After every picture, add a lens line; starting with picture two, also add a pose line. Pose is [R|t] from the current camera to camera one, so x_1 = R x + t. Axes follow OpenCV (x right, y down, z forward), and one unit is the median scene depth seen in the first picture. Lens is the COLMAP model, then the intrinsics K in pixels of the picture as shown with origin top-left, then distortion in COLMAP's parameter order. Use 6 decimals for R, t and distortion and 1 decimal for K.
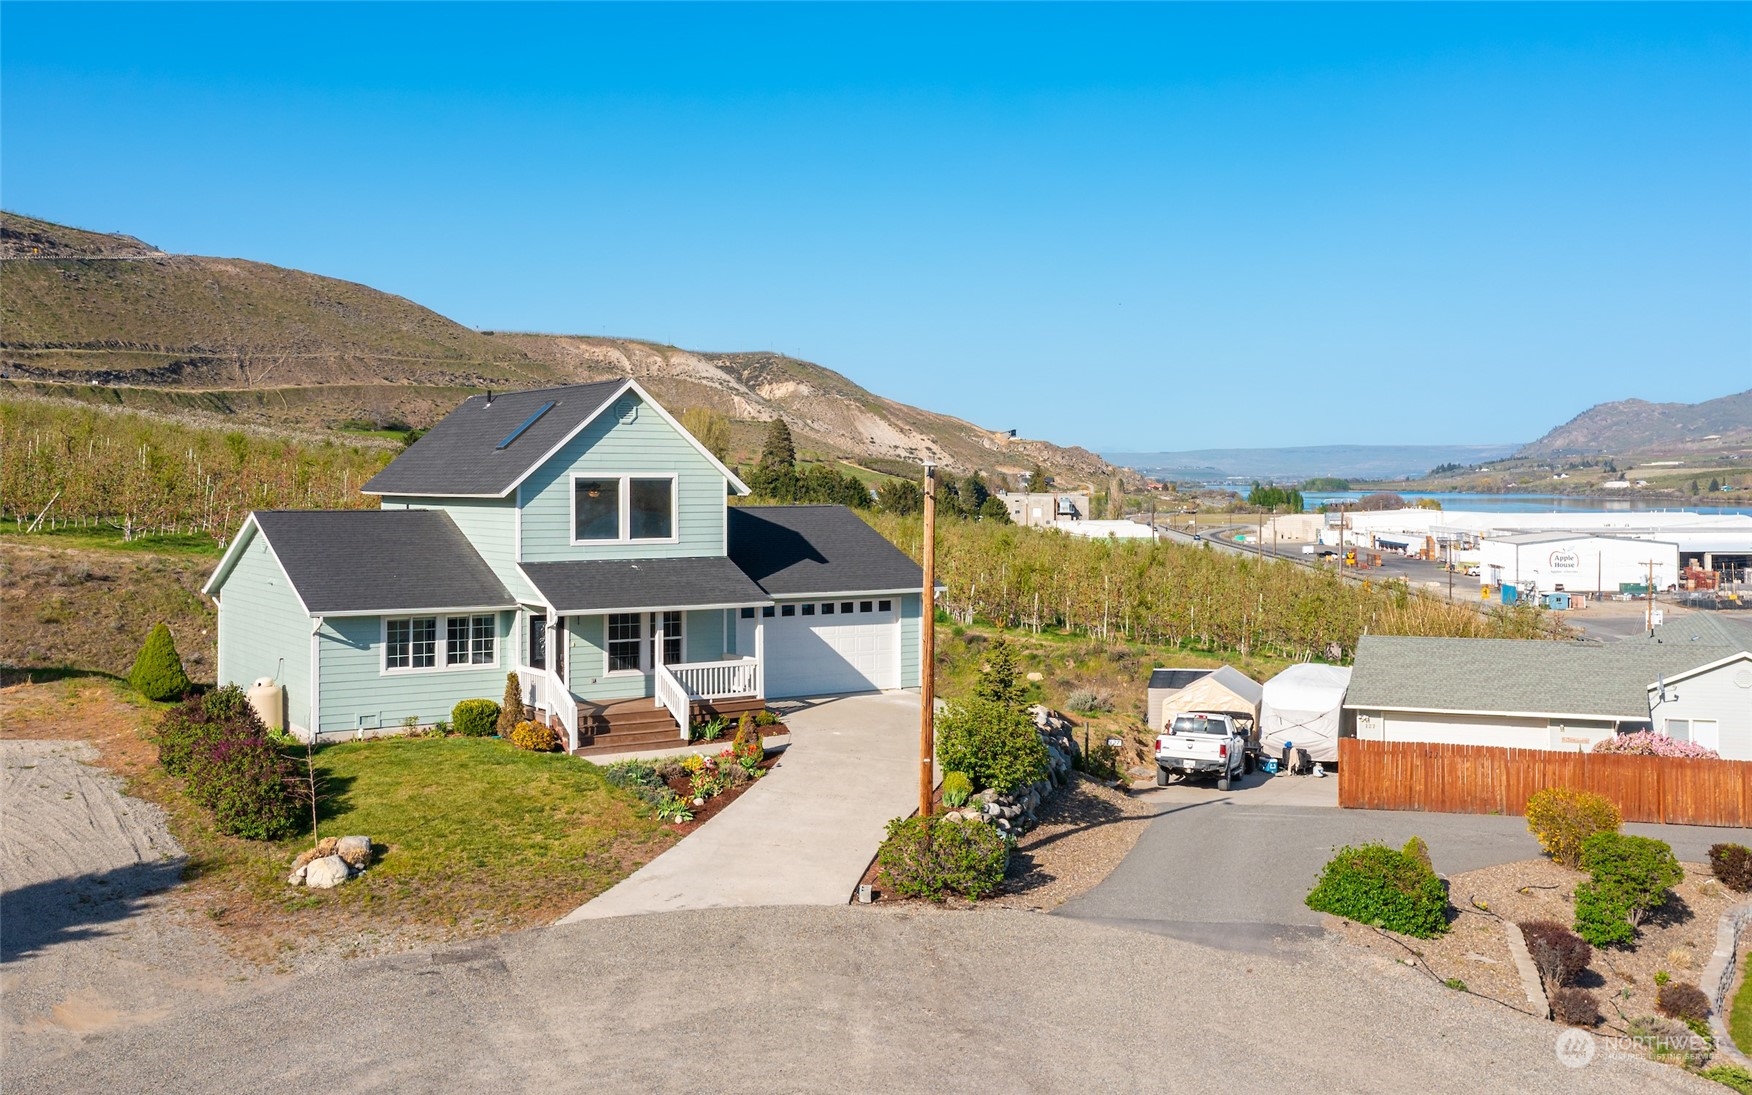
lens RADIAL K [[1699.9, 0, 895.7], [0, 1699.9, 541.3], [0, 0, 1]] dist [-0.011542, 0.016119]
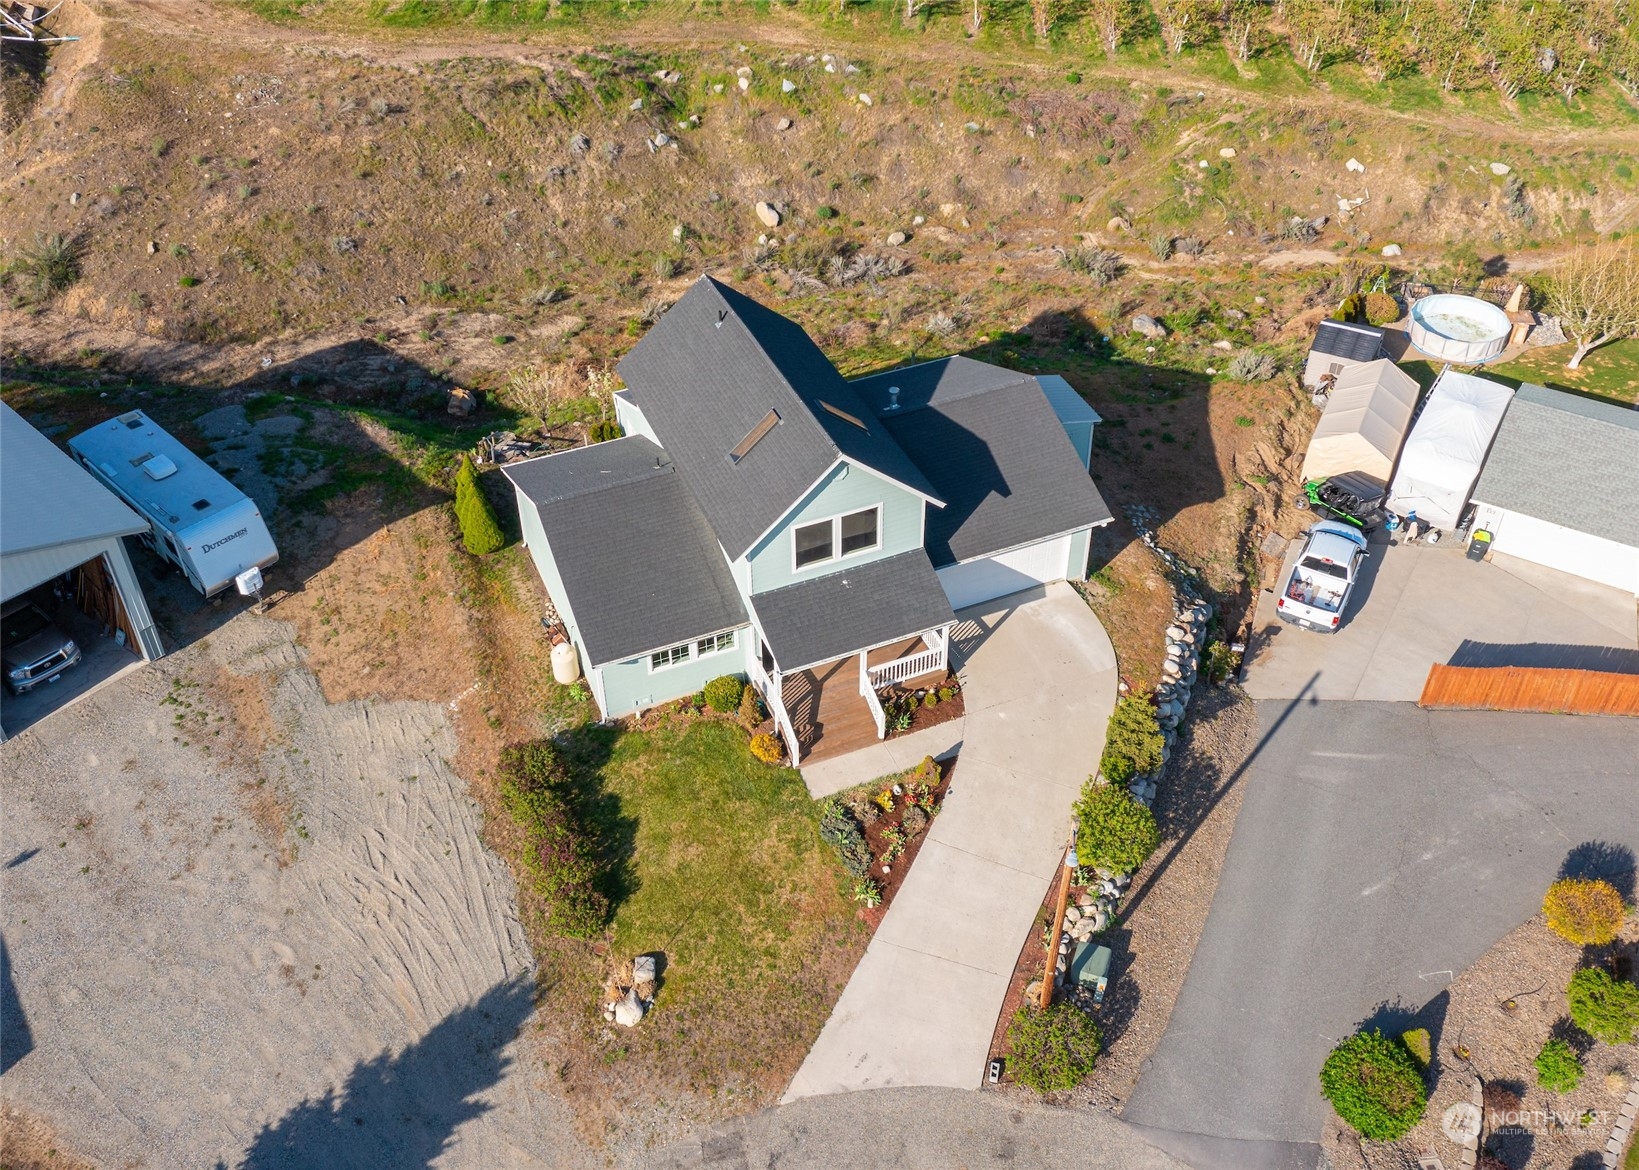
lens RADIAL K [[1408.8, 0, 819.5], [0, 1408.8, 585.0], [0, 0, 1]] dist [0.002026, 0.004256]
pose [[0.983197, 0.115899, -0.141035, -0.030644], [-0.000019, 0.772659, 0.634822, -0.623026], [0.182548, -0.624152, 0.759678, 0.238045]]
